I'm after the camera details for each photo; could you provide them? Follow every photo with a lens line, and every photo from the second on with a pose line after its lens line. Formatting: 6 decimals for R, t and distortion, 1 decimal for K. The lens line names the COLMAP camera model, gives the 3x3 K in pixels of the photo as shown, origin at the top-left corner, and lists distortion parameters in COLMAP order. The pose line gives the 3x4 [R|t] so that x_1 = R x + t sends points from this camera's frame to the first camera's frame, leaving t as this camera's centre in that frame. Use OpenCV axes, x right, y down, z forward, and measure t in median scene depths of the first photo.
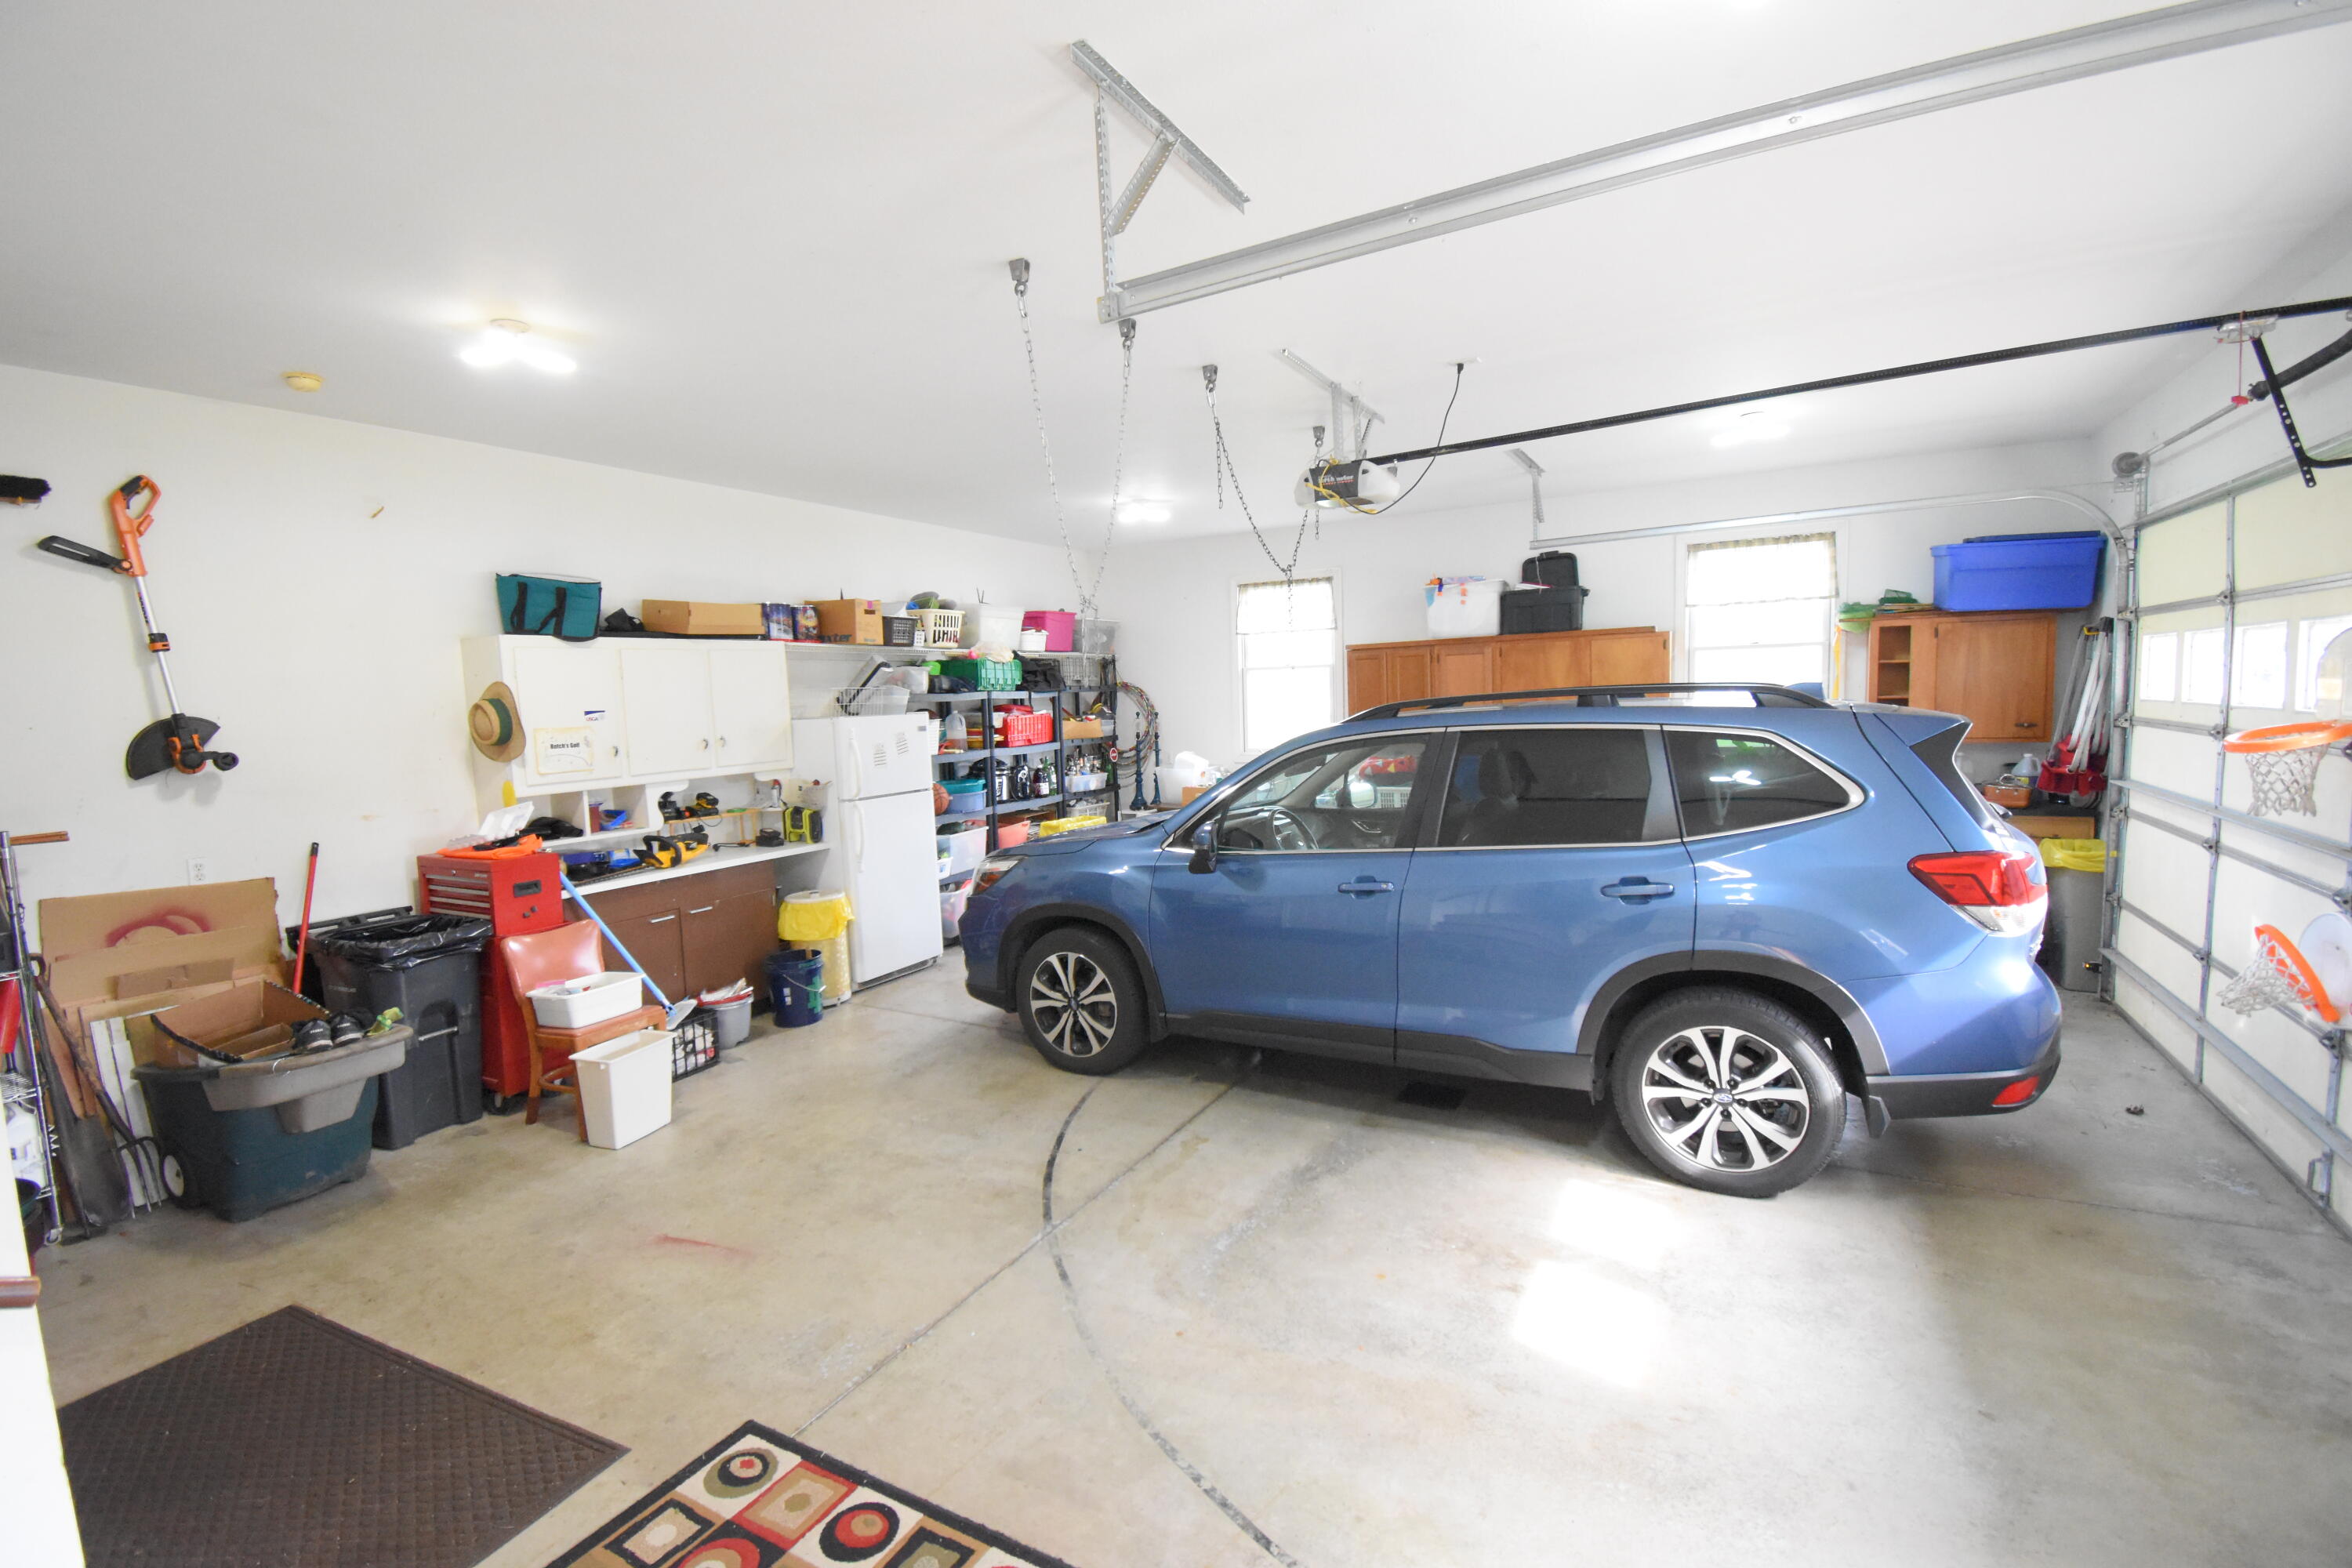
lens RADIAL K [[1038.9, 0, 1172.1], [0, 1038.9, 793.7], [0, 0, 1]] dist [-0.017615, -0.000791]
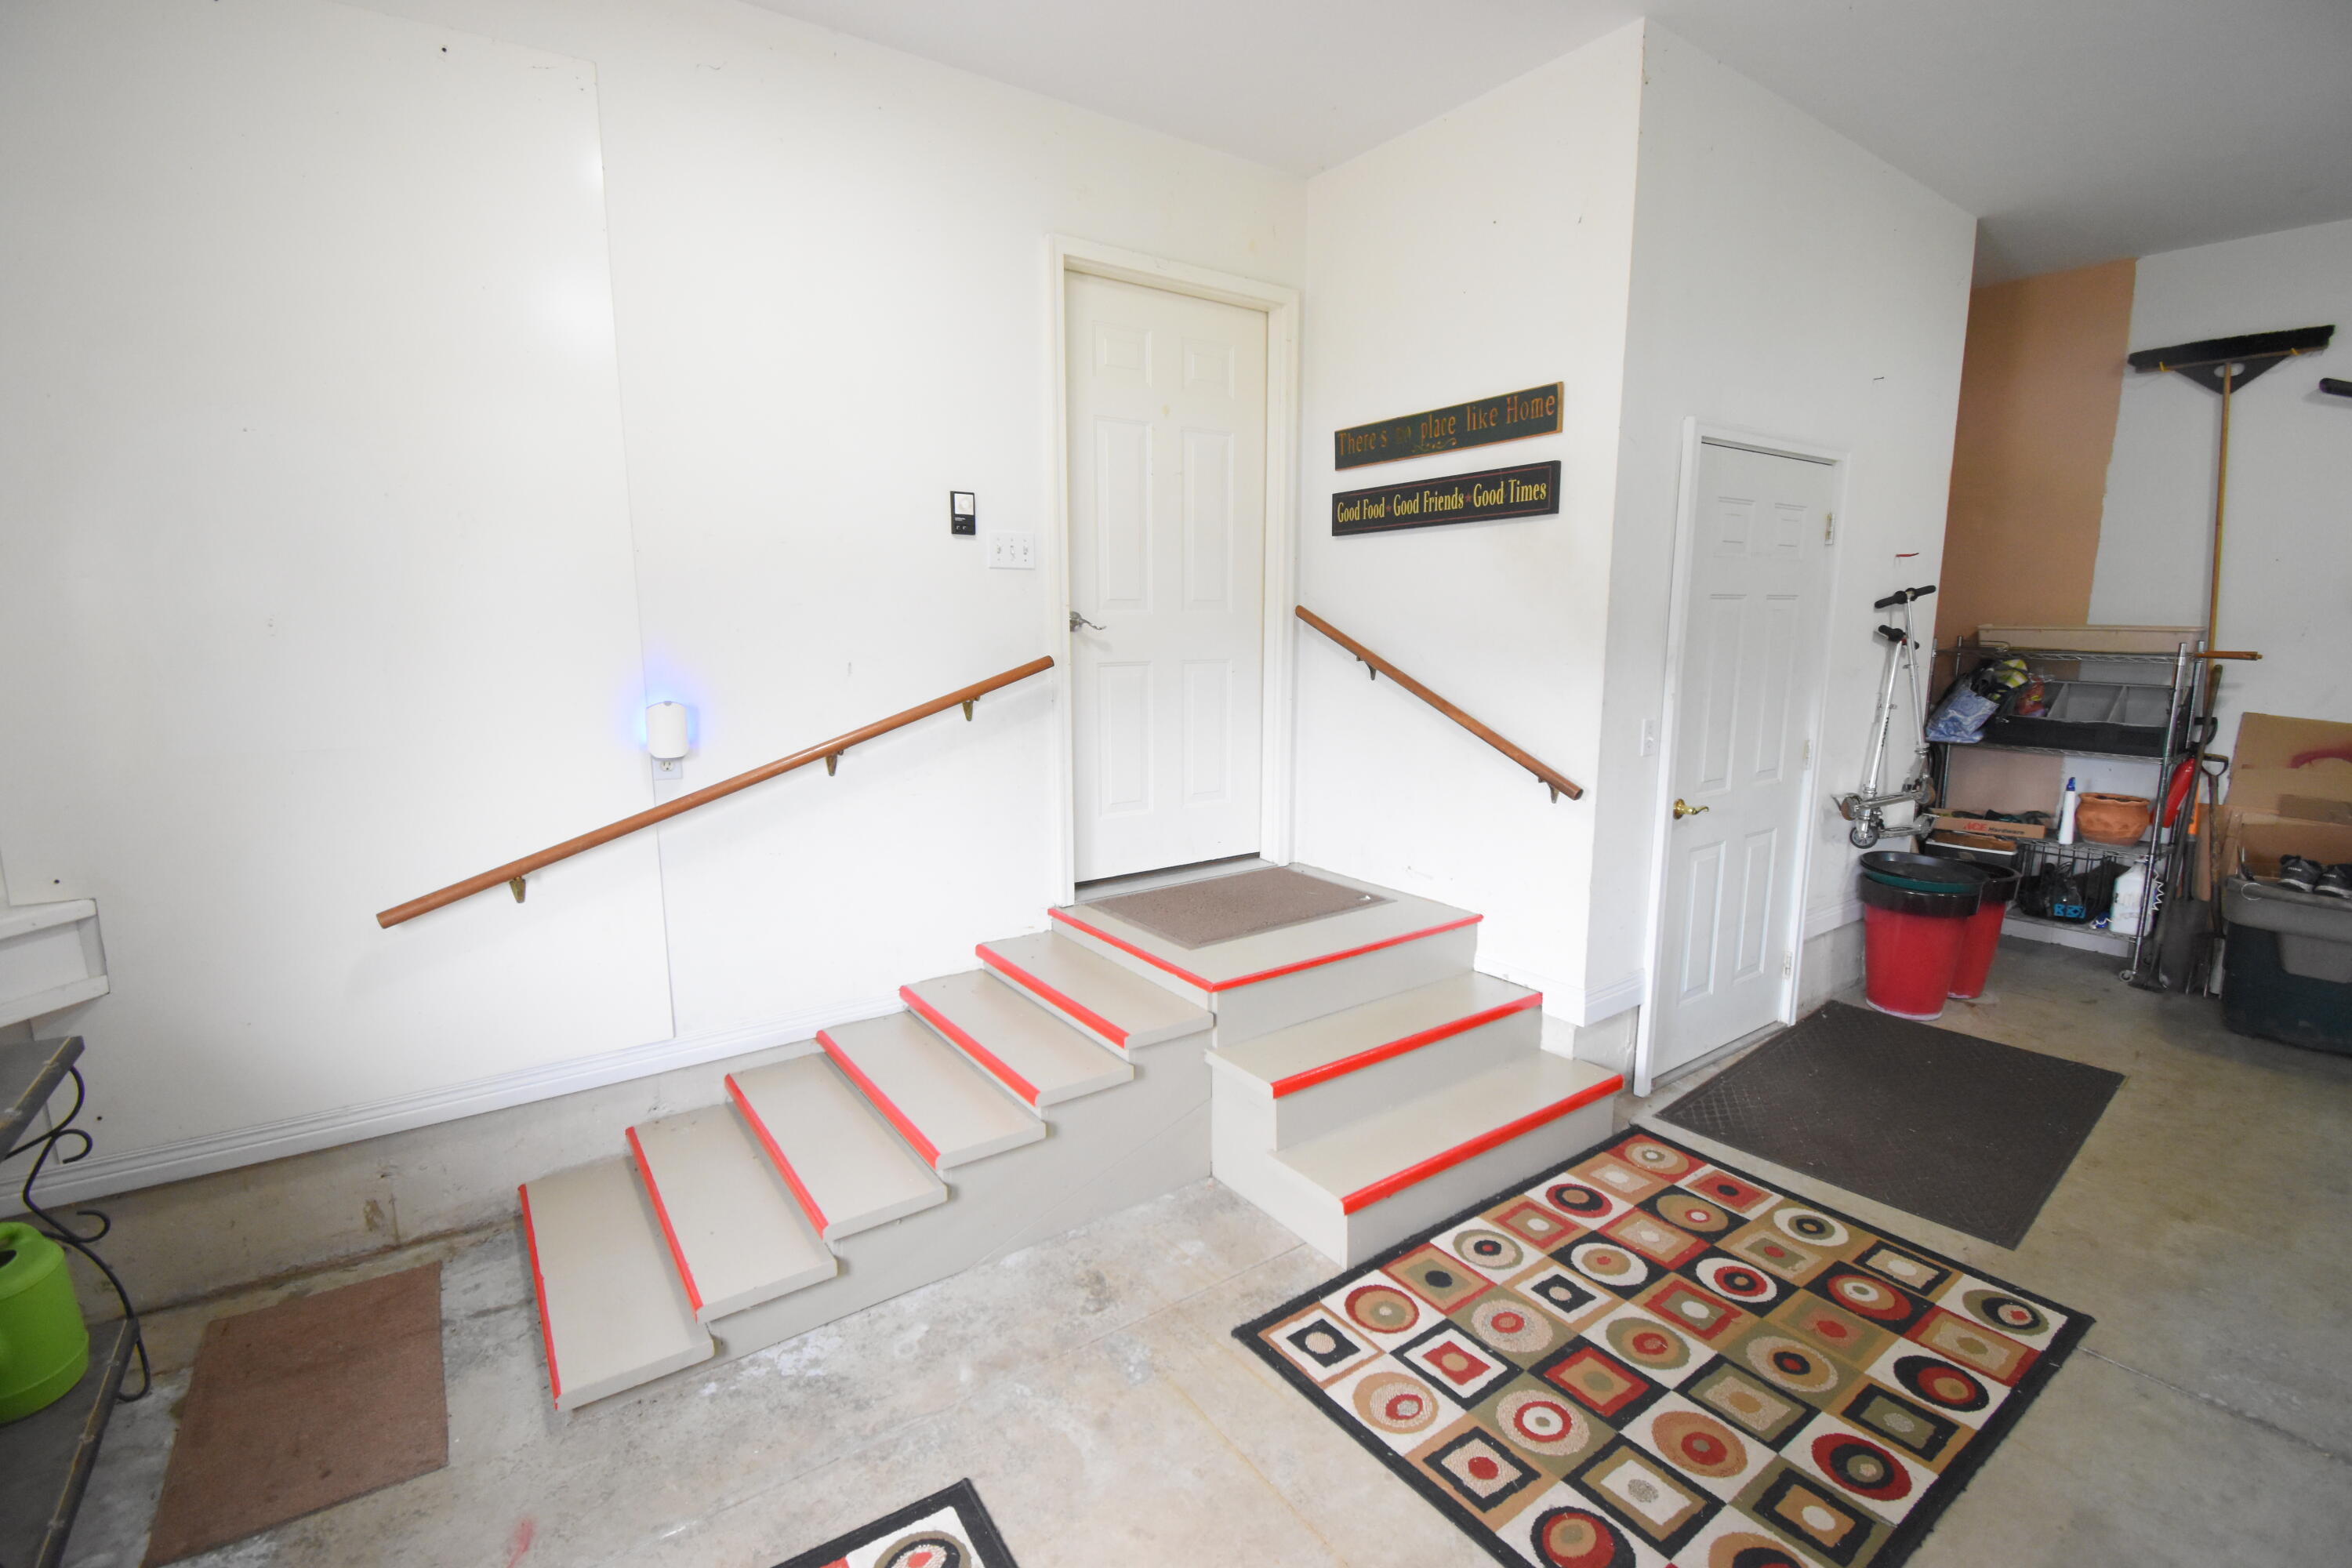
lens RADIAL K [[1038.9, 0, 1168.5], [0, 1038.9, 782.1], [0, 0, 1]] dist [-0.017615, -0.000791]
pose [[-0.431772, 0.175465, -0.884751, 0.650242], [-0.071783, 0.971100, 0.227621, 0.010014], [0.899122, 0.161790, -0.406699, 0.566605]]
